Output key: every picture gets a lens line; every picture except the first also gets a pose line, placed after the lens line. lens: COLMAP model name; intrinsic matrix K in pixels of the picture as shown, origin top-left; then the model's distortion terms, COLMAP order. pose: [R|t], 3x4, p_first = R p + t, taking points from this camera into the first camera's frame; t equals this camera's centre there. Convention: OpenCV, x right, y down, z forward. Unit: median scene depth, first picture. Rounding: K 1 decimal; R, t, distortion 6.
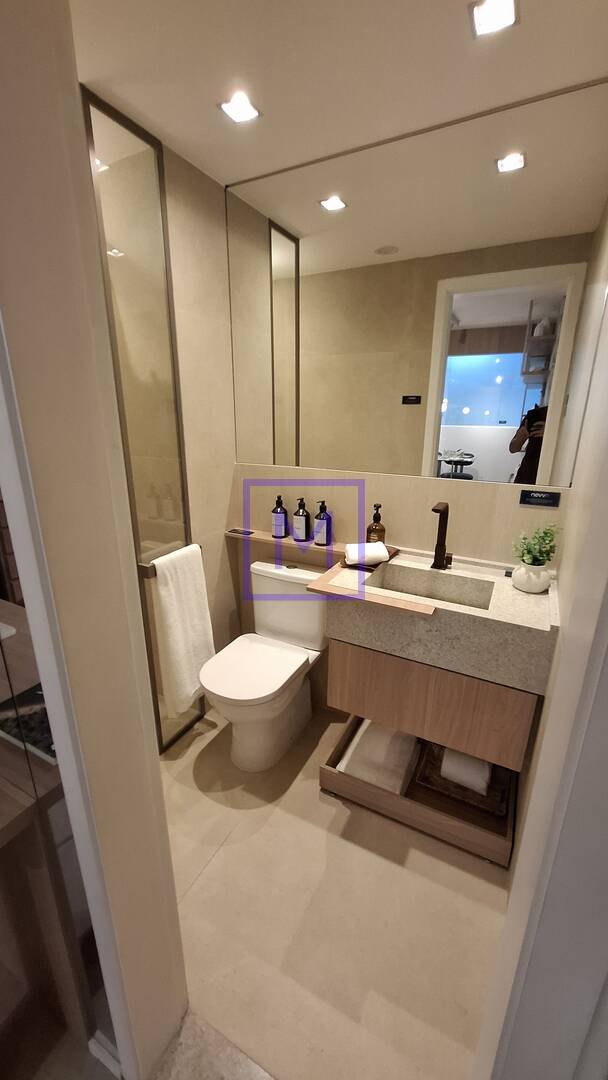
lens RADIAL K [[428.9, 0, 303.9], [0, 428.9, 544.5], [0, 0, 1]] dist [-0.010581, 0.004433]
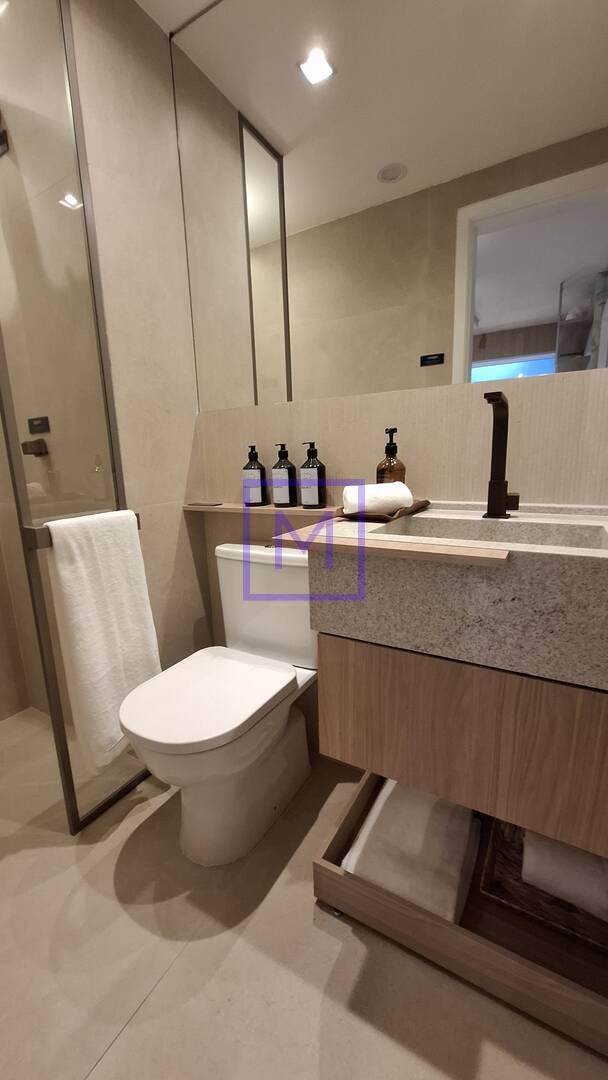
lens RADIAL K [[428.9, 0, 303.9], [0, 428.9, 544.5], [0, 0, 1]] dist [-0.010581, 0.004433]
pose [[0.998325, -0.027842, -0.050711, 0.063607], [0.022340, 0.994116, -0.105989, 0.137357], [0.053364, 0.104678, 0.993073, 0.347533]]
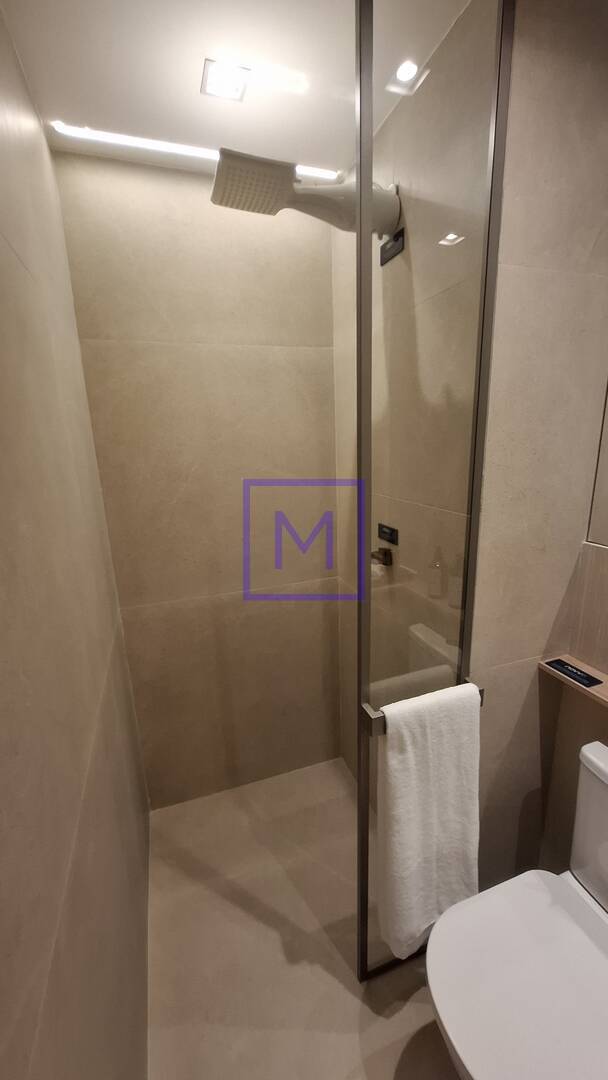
lens RADIAL K [[428.9, 0, 303.9], [0, 428.9, 544.5], [0, 0, 1]] dist [-0.010581, 0.004433]
pose [[0.729133, 0.140394, -0.669816, -0.066360], [-0.170966, 0.985066, 0.020365, -0.161017], [0.662673, 0.099667, 0.742247, 0.432246]]
